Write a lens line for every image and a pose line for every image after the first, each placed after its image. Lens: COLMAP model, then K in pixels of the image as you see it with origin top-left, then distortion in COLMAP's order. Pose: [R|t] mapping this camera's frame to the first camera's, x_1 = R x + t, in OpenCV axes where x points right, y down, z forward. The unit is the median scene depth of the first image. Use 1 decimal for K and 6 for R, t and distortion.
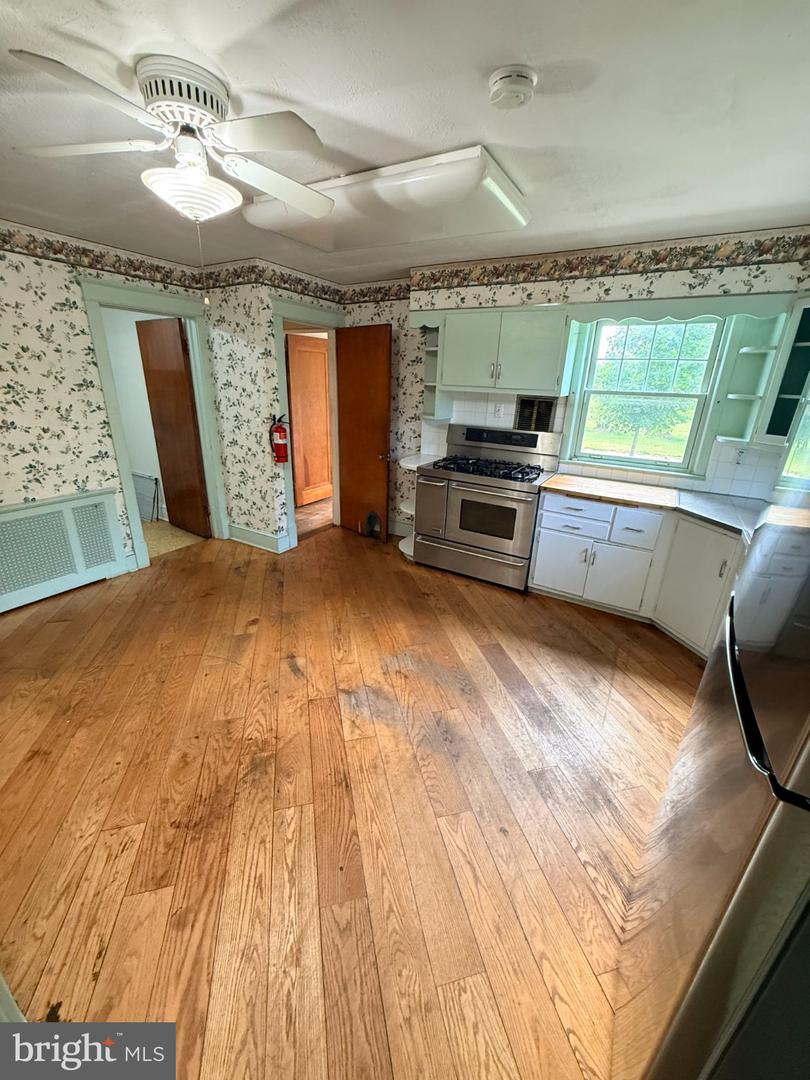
lens RADIAL K [[431.5, 0, 404.1], [0, 431.5, 540.6], [0, 0, 1]] dist [0.001939, -0.000018]
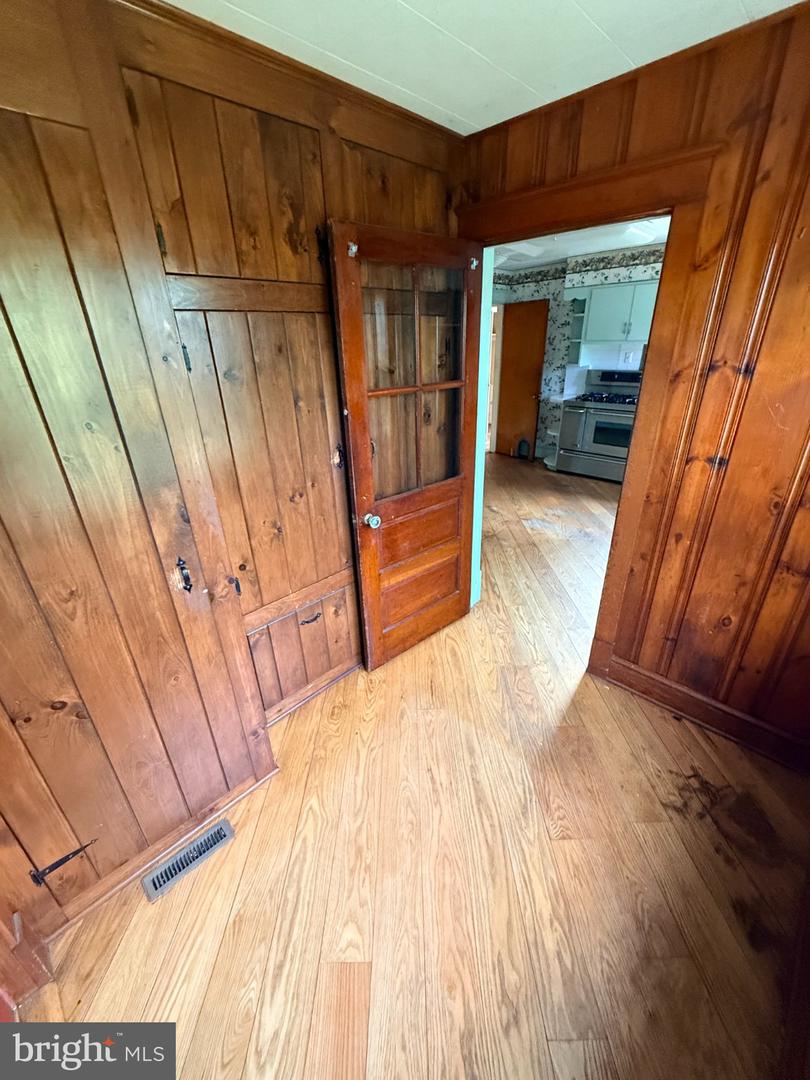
lens RADIAL K [[431.5, 0, 405.8], [0, 431.5, 541.4], [0, 0, 1]] dist [0.001939, -0.000018]
pose [[0.971054, 0.046469, -0.234298, -0.113848], [-0.029874, 0.996819, 0.073887, 0.194185], [0.236986, -0.064749, 0.969353, -0.516079]]
